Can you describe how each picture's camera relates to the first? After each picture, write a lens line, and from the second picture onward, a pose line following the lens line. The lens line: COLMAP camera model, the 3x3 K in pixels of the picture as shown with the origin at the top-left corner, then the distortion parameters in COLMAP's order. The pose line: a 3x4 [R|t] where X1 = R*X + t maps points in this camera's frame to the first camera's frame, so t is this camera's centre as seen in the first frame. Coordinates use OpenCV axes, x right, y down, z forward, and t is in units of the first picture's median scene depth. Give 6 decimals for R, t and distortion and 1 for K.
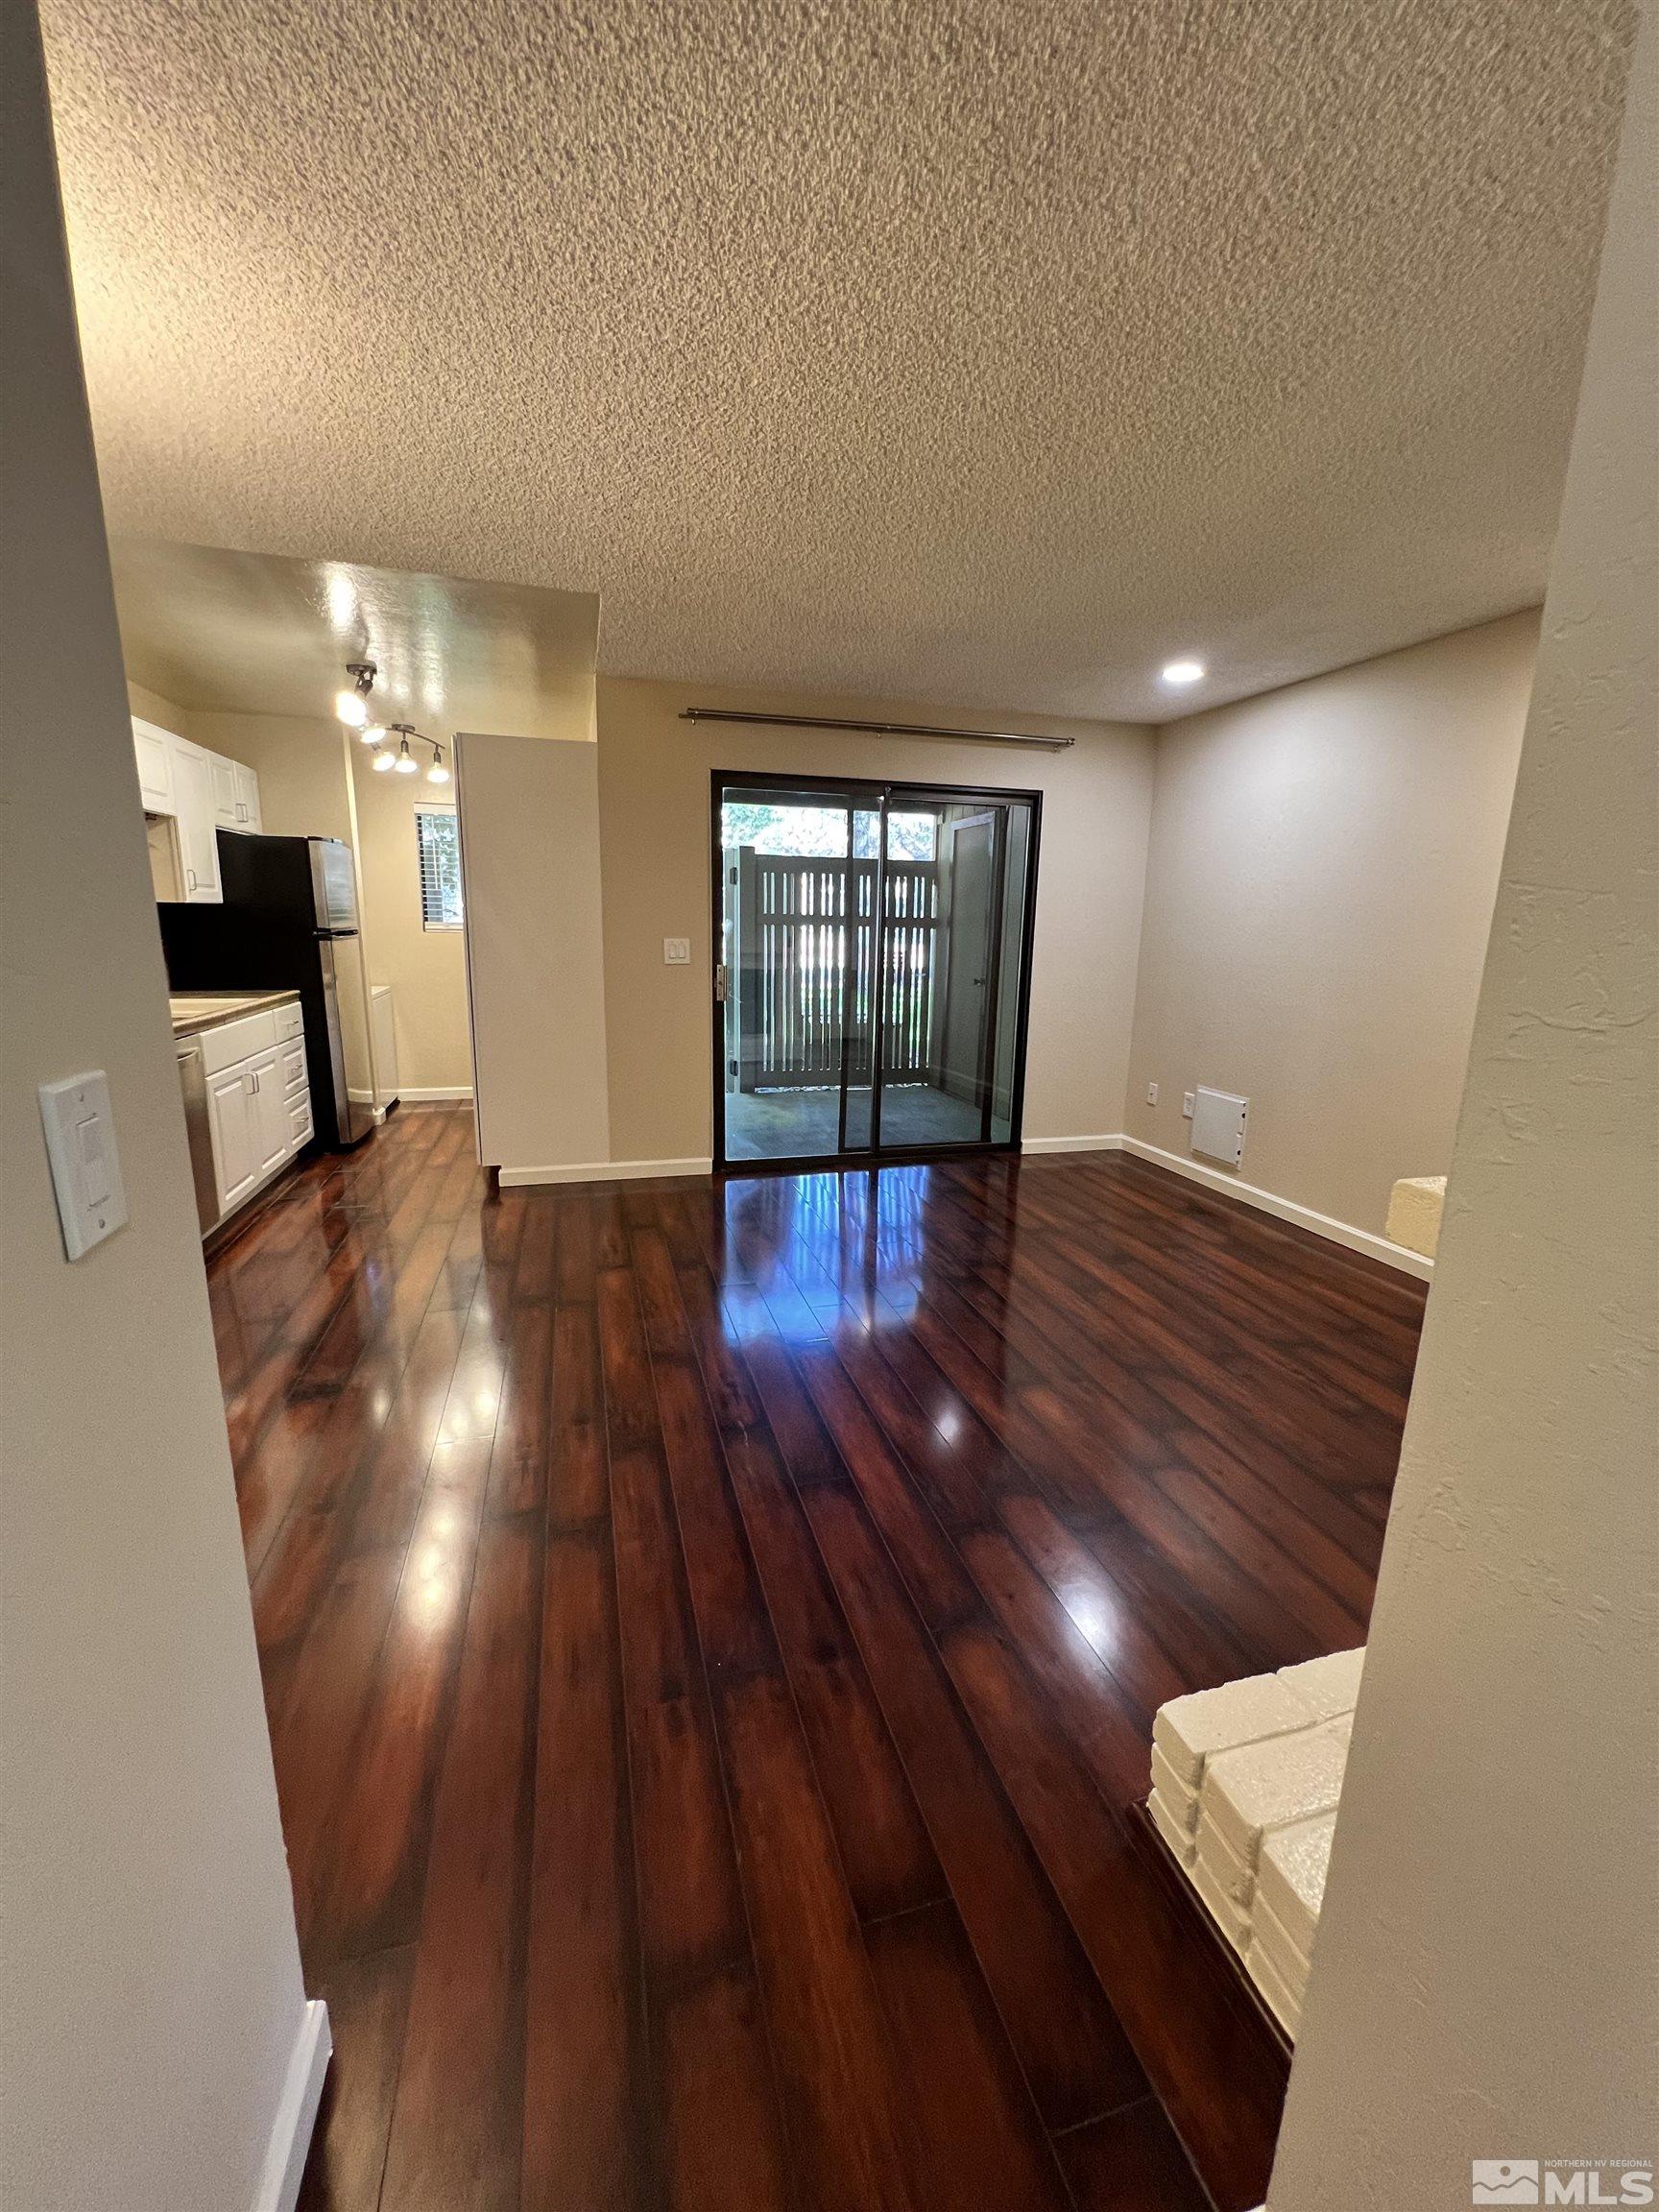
lens RADIAL K [[888.9, 0, 833.9], [0, 888.9, 1101.5], [0, 0, 1]] dist [0.000275, -0.000352]
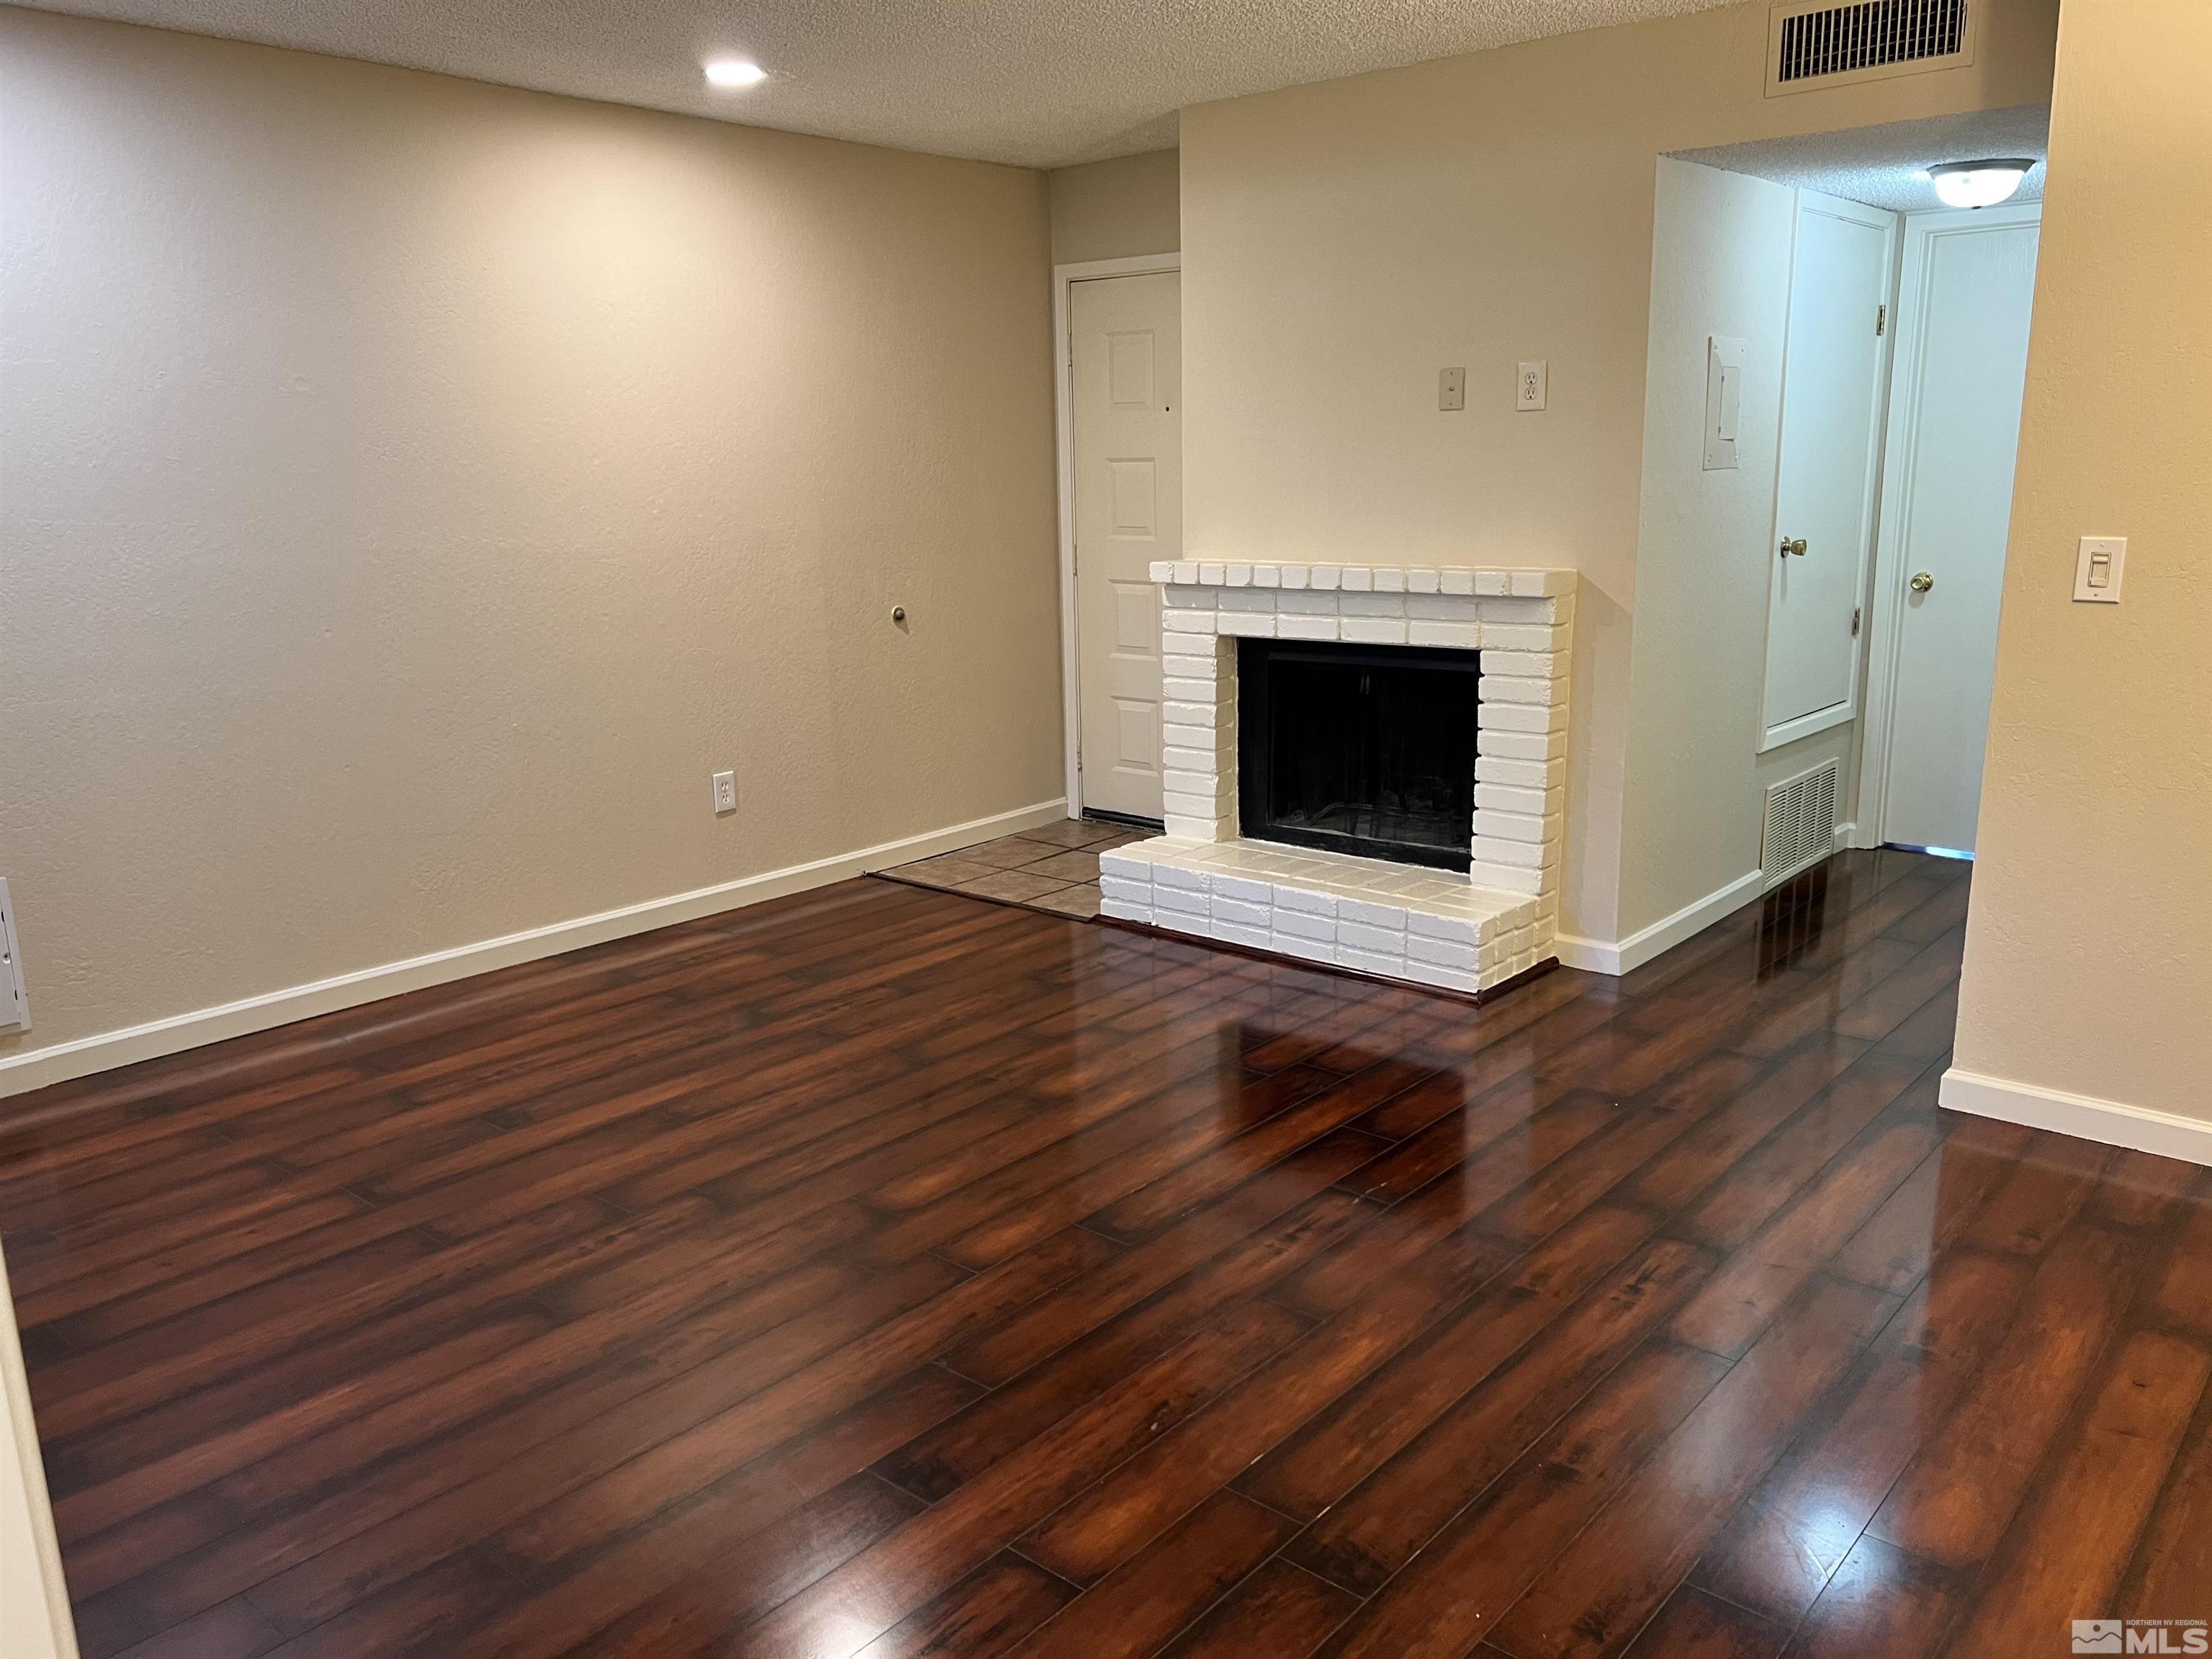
lens RADIAL K [[1664.9, 0, 1101.2], [0, 1664.9, 840.0], [0, 0, 1]] dist [0.071736, -0.092807]
pose [[-0.545415, -0.198628, 0.814291, -0.535124], [0.174797, 0.923198, 0.342274, -0.210293], [-0.819737, 0.329017, -0.468806, 0.879088]]
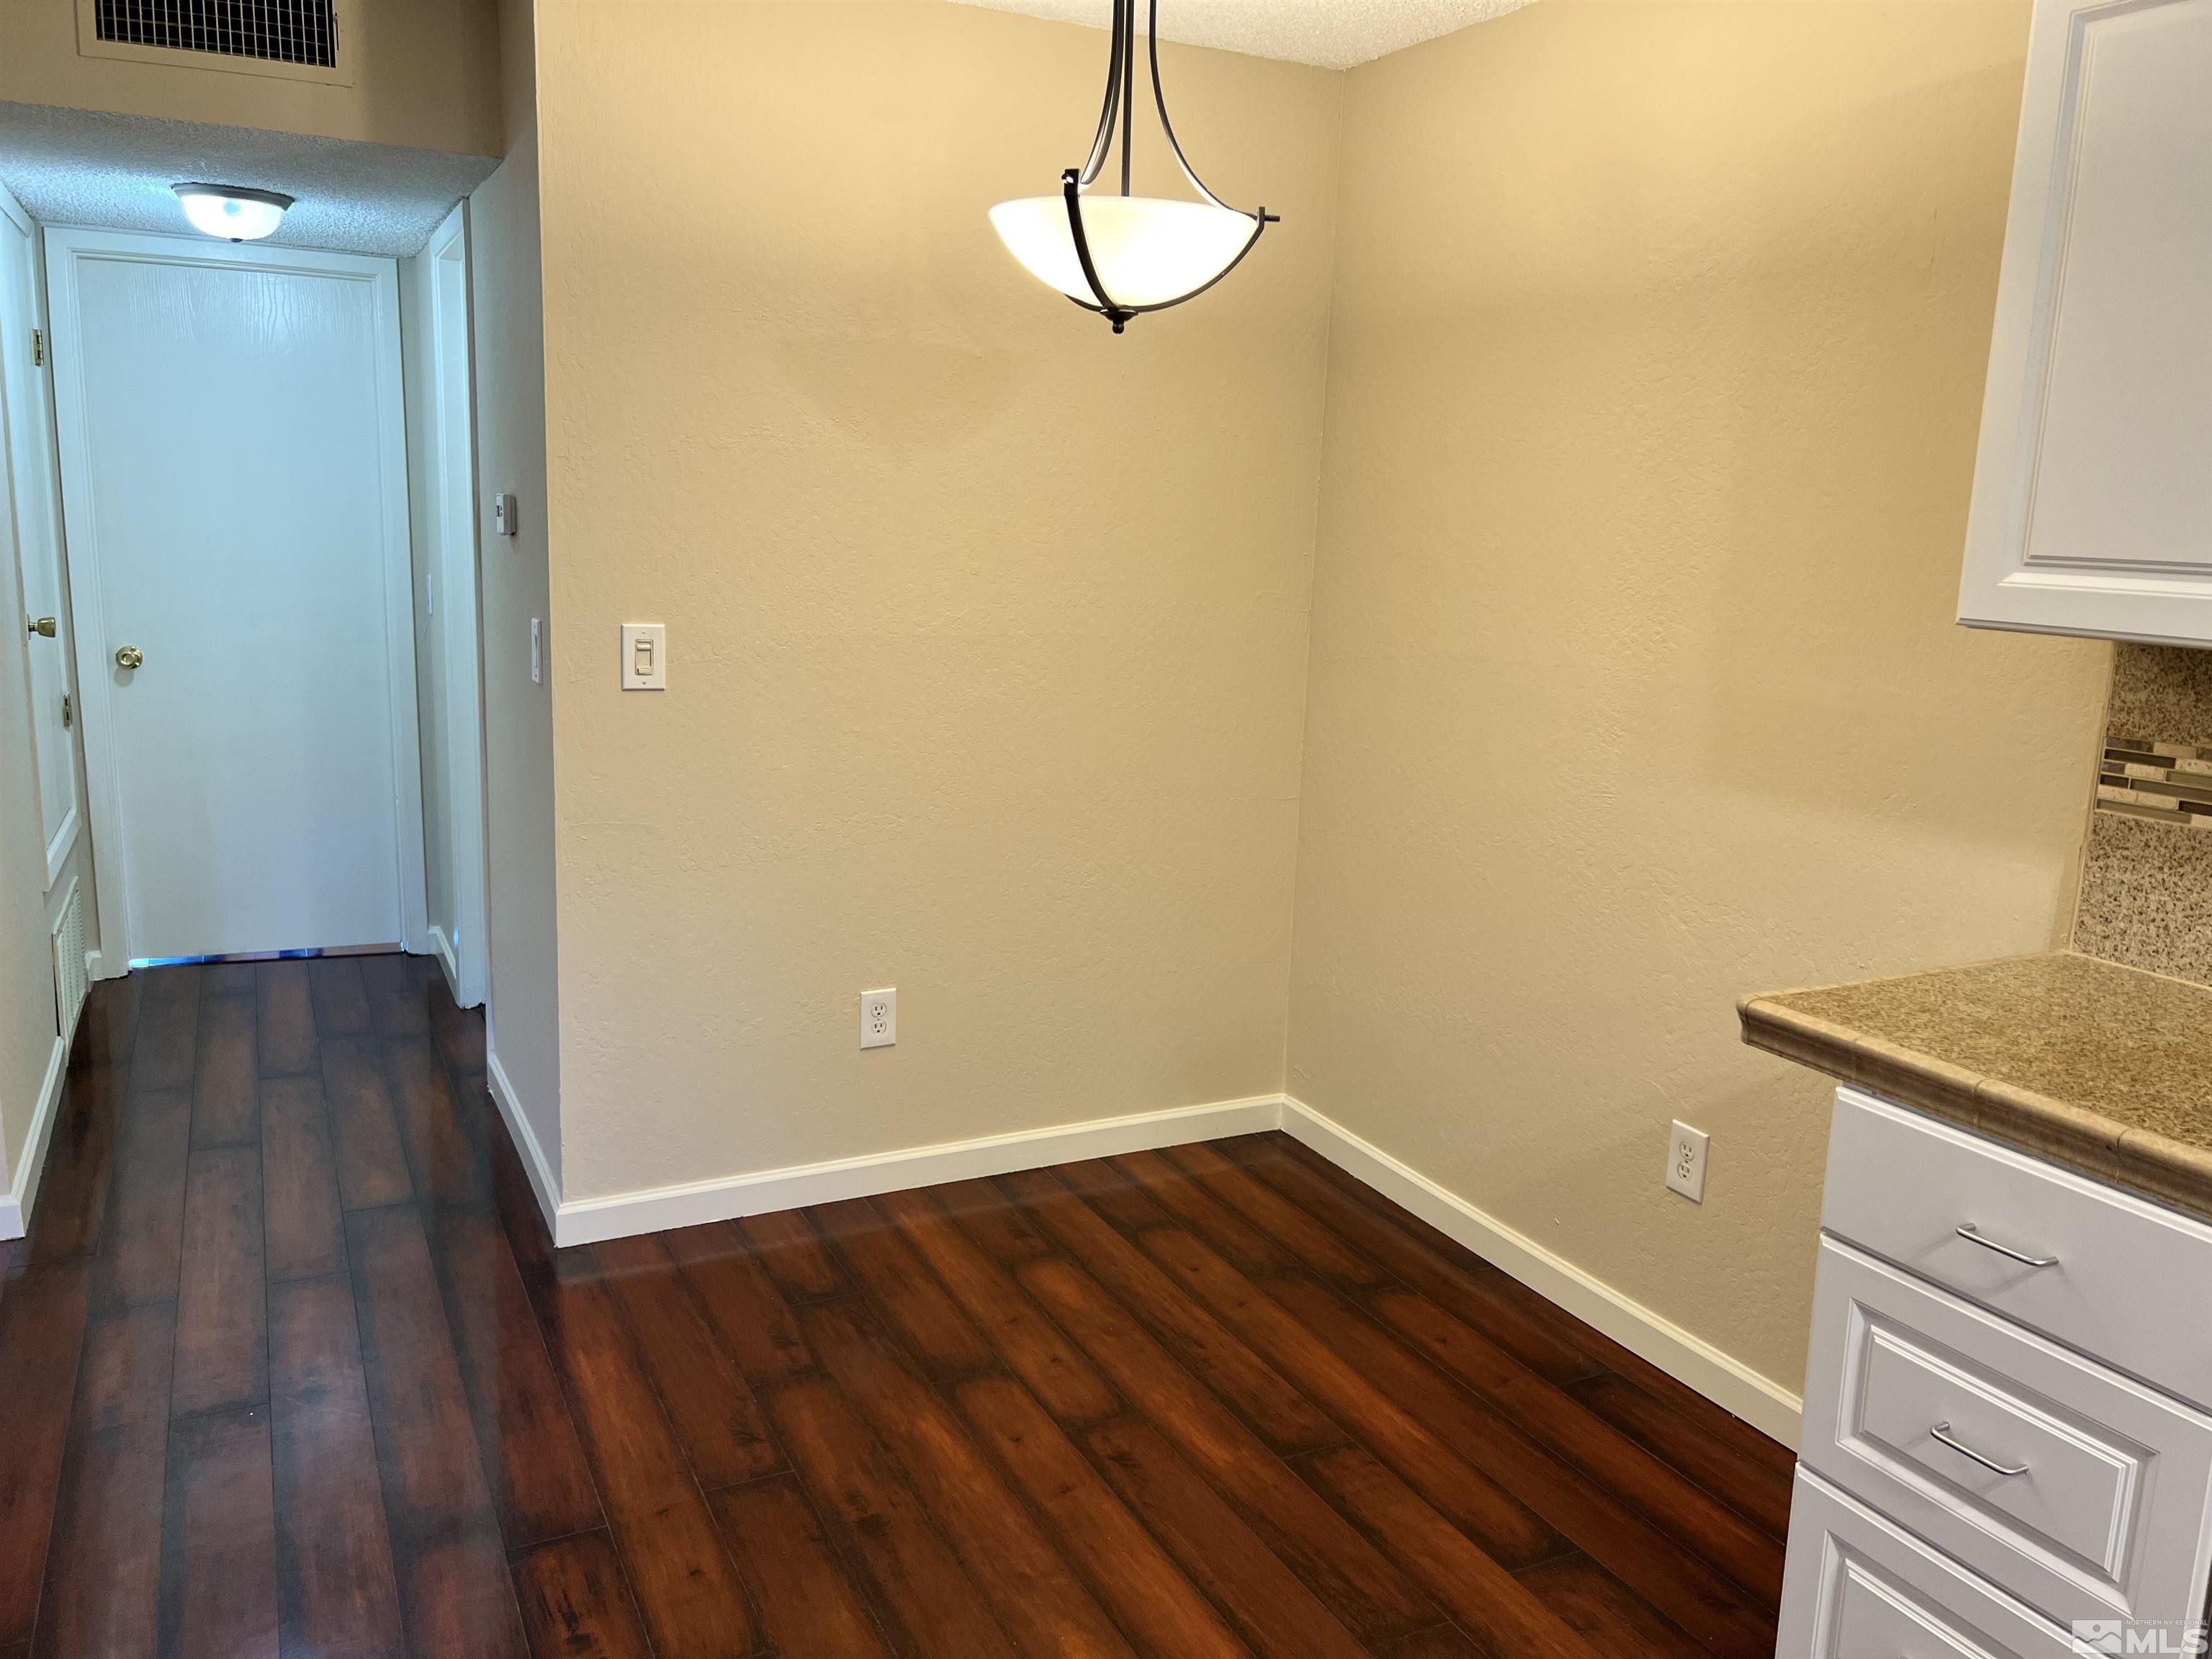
lens RADIAL K [[1664.9, 0, 1089.6], [0, 1664.9, 808.4], [0, 0, 1]] dist [0.071736, -0.092807]
pose [[-0.981840, -0.017586, -0.188892, -0.214913], [-0.086750, 0.927115, 0.364599, -0.207621], [0.168713, 0.374365, -0.911804, 0.845634]]
